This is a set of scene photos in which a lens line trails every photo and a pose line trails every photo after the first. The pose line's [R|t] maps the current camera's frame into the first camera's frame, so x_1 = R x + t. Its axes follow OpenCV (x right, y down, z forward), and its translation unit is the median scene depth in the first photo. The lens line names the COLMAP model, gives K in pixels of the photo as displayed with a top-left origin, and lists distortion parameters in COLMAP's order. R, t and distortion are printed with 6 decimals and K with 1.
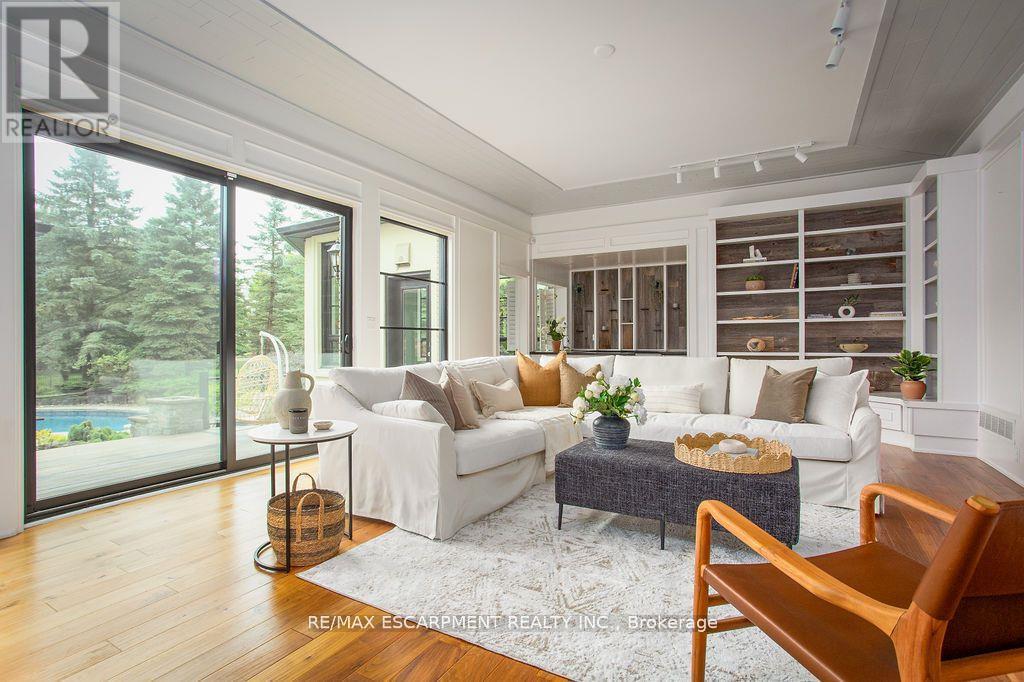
lens RADIAL K [[488.2, 0, 512.8], [0, 488.2, 342.7], [0, 0, 1]] dist [-0.051736, 0.027635]
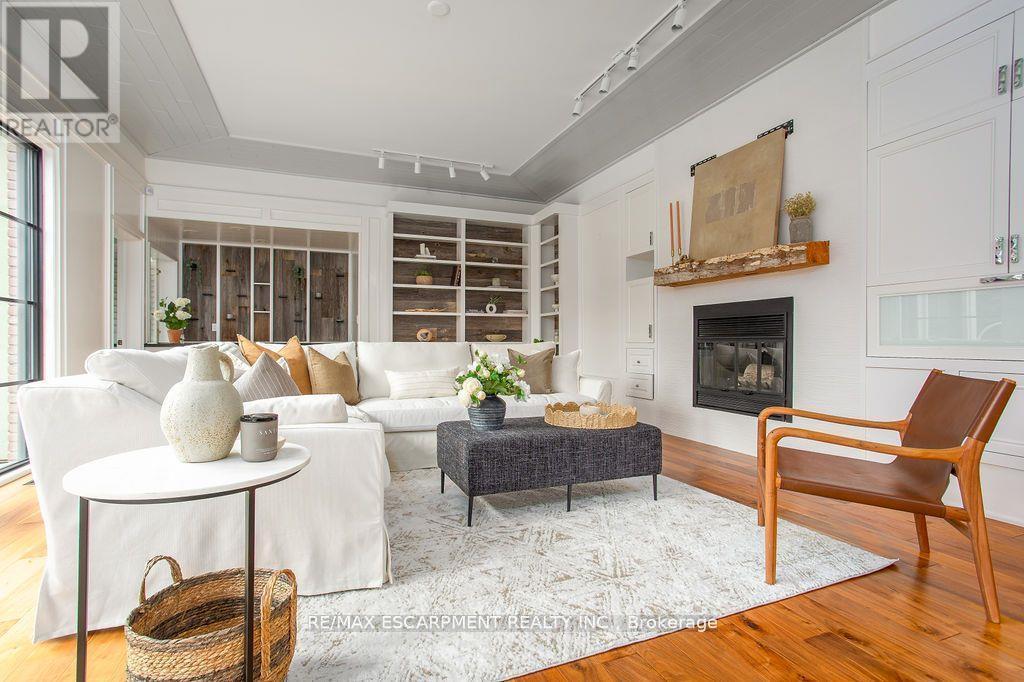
lens RADIAL K [[488.2, 0, 512.8], [0, 488.2, 342.7], [0, 0, 1]] dist [-0.051736, 0.027635]
pose [[0.615534, -0.000139, 0.788110, -0.254384], [-0.001788, 0.999997, 0.001572, 0.020638], [-0.788108, -0.002377, 0.615532, 0.176505]]
